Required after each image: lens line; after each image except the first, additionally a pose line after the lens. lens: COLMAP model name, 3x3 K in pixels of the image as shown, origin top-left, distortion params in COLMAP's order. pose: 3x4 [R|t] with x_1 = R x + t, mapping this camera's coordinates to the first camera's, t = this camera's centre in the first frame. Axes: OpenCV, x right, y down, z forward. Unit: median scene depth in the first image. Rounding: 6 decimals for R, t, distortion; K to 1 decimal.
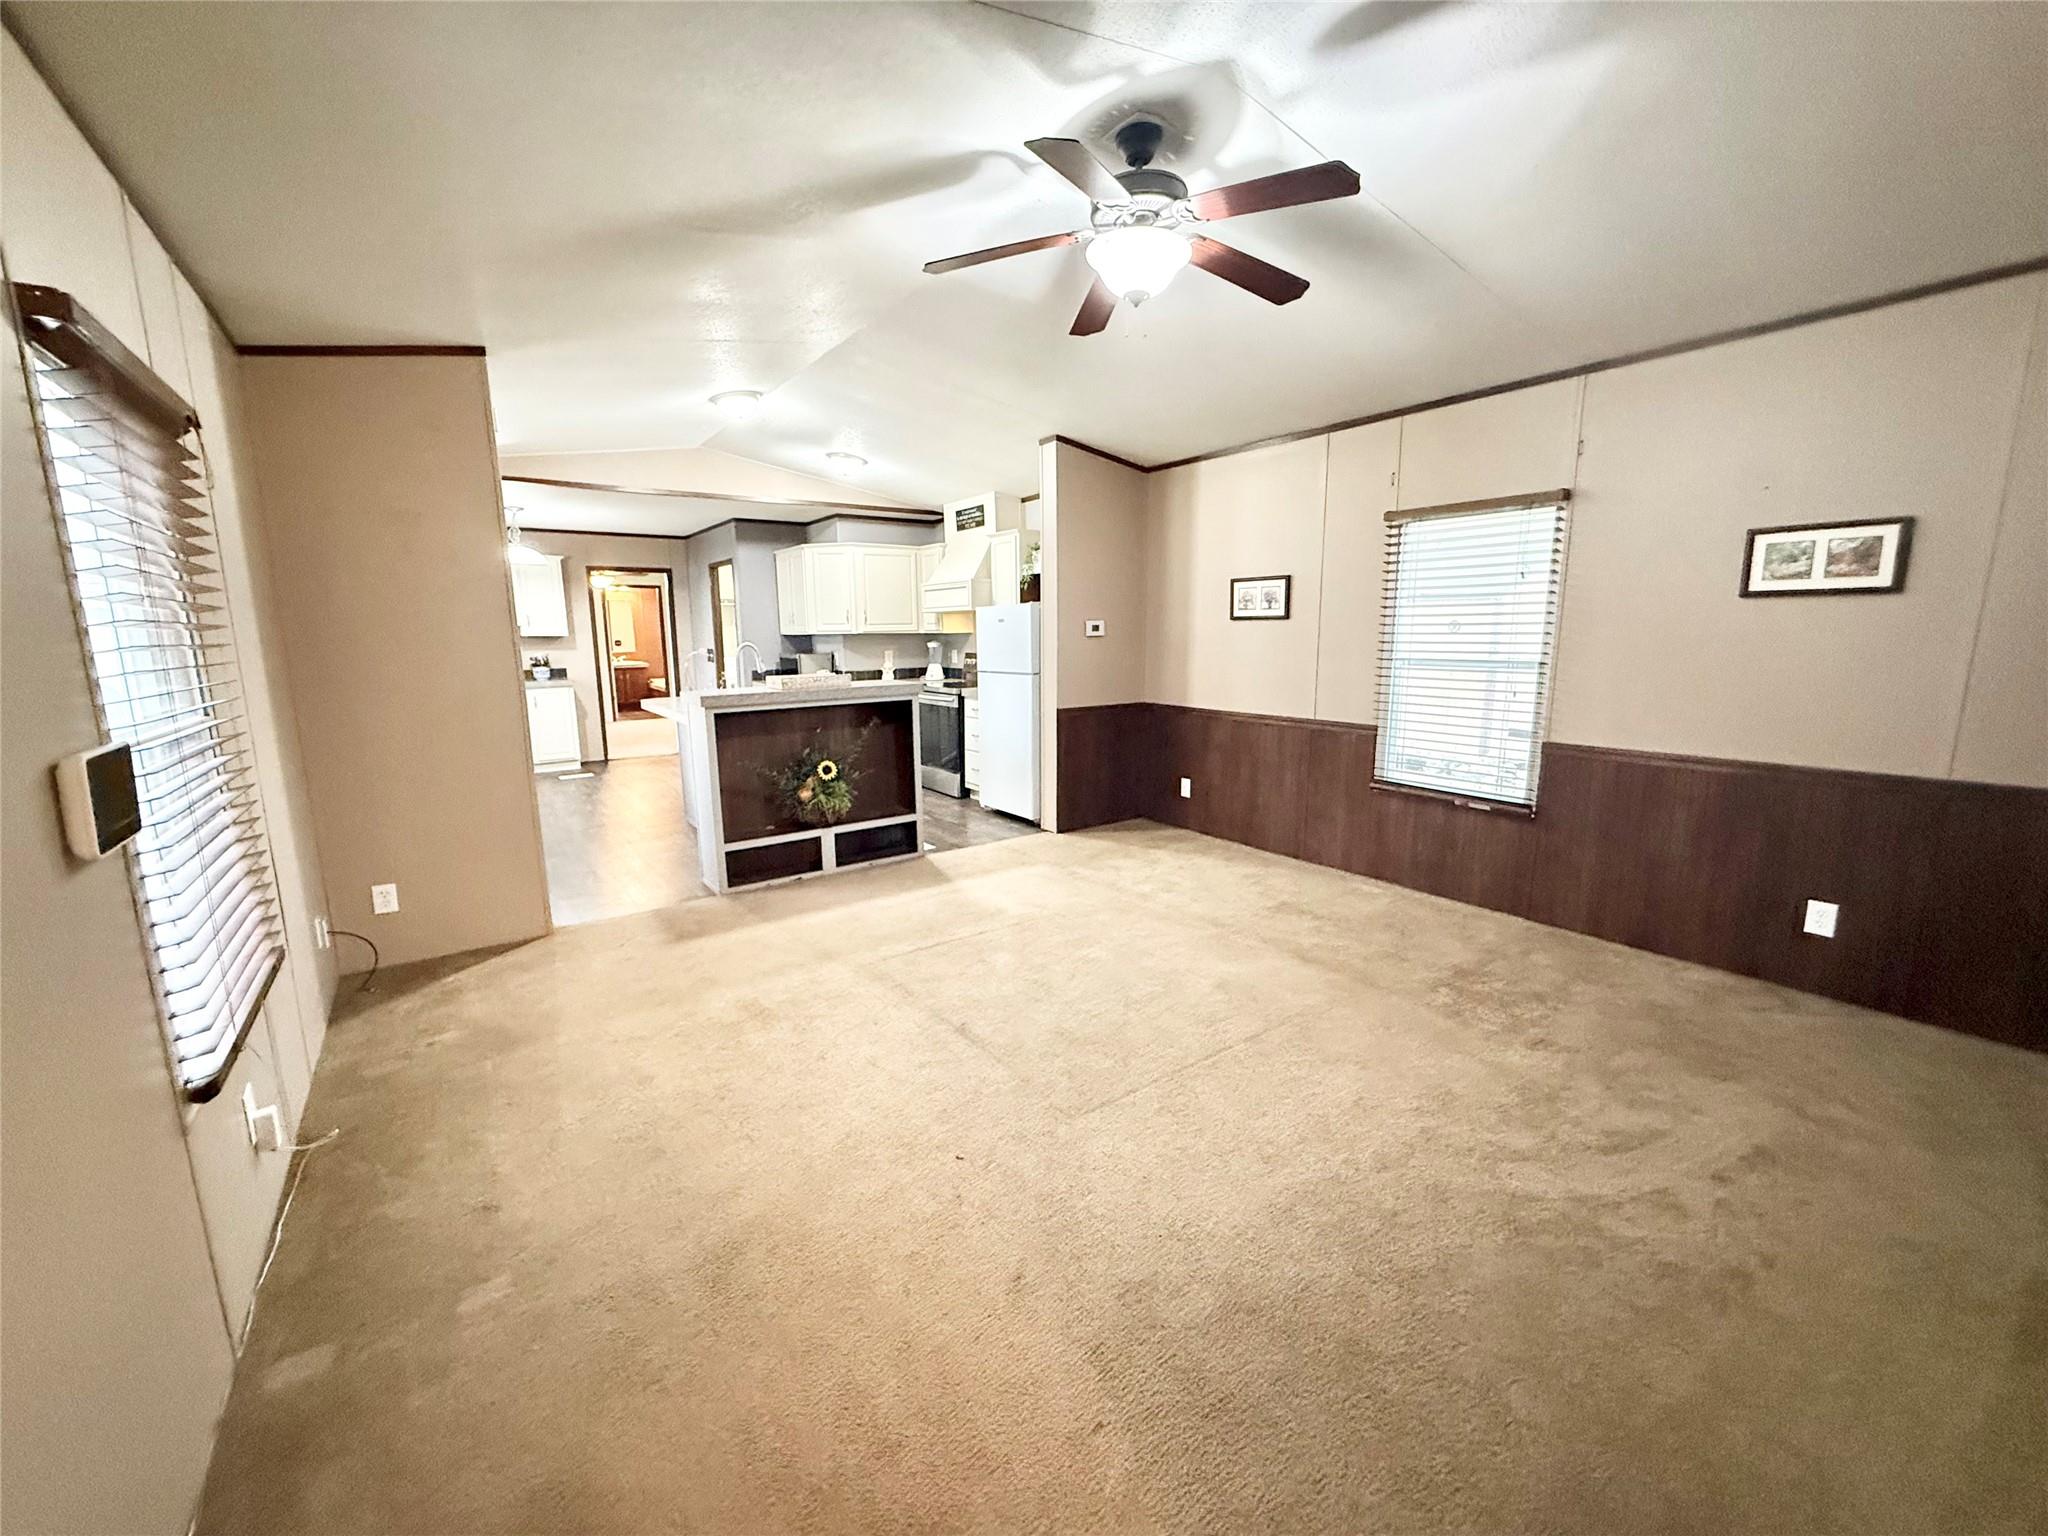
lens RADIAL K [[821.6, 0, 1019.5], [0, 821.6, 775.2], [0, 0, 1]] dist [0.000497, -0.000155]
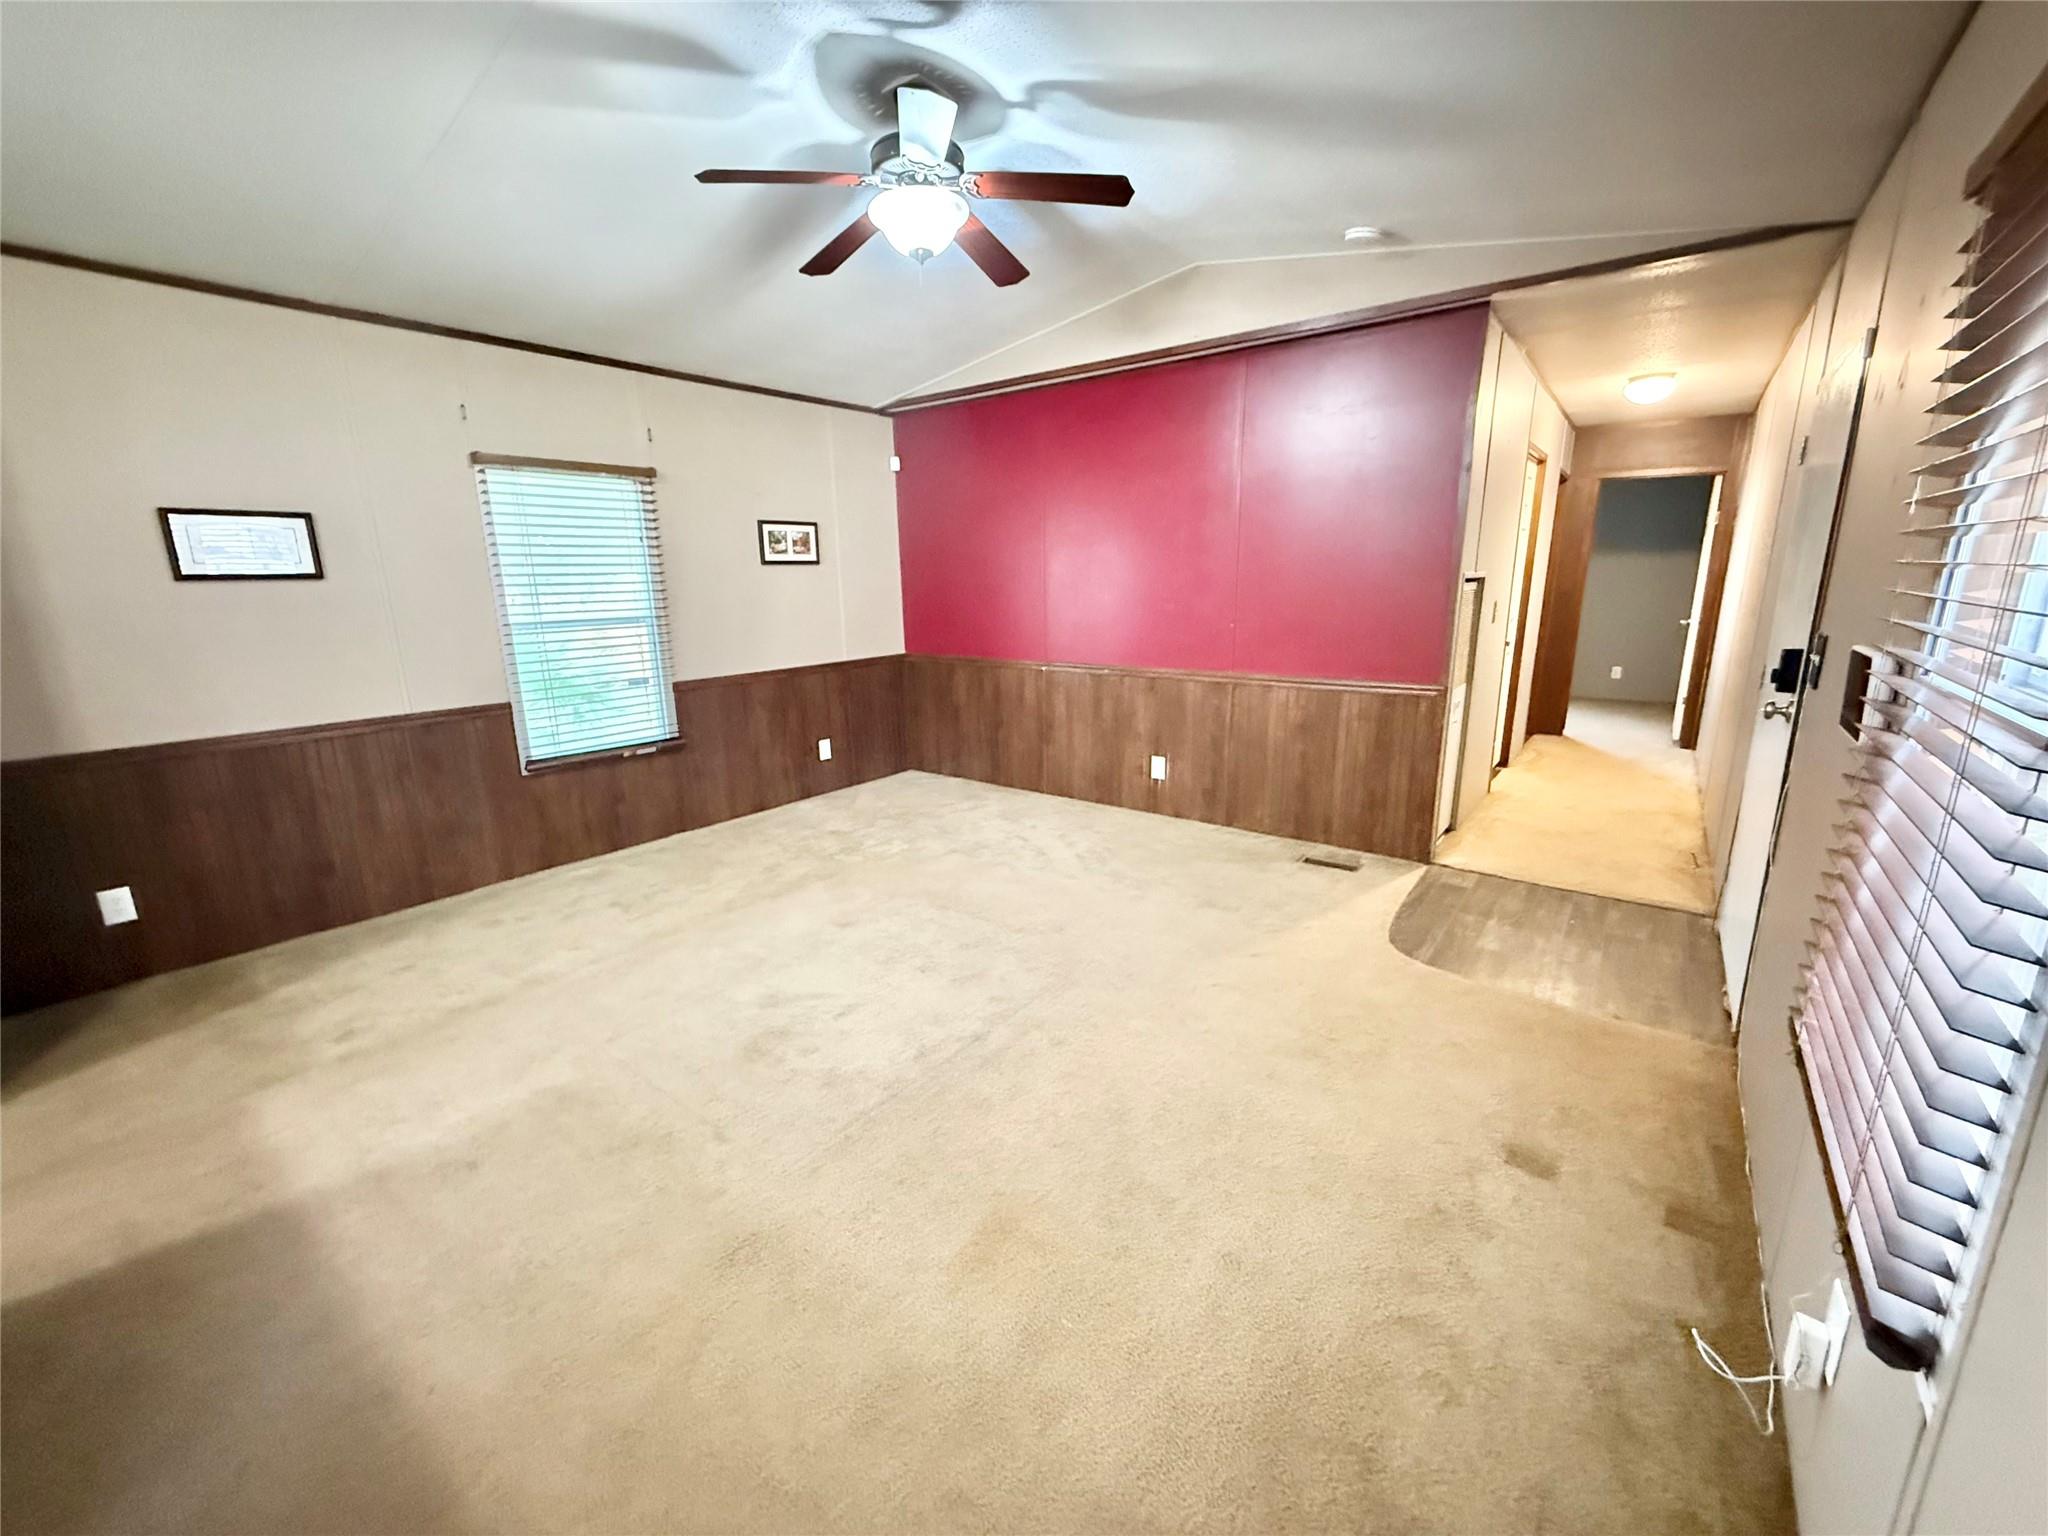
lens RADIAL K [[821.6, 0, 1026.3], [0, 821.6, 767.6], [0, 0, 1]] dist [0.000497, -0.000155]
pose [[-0.302545, -0.200975, 0.931706, -0.600081], [0.189874, 0.945216, 0.265545, -0.131353], [-0.934031, 0.257246, -0.247811, 0.780255]]
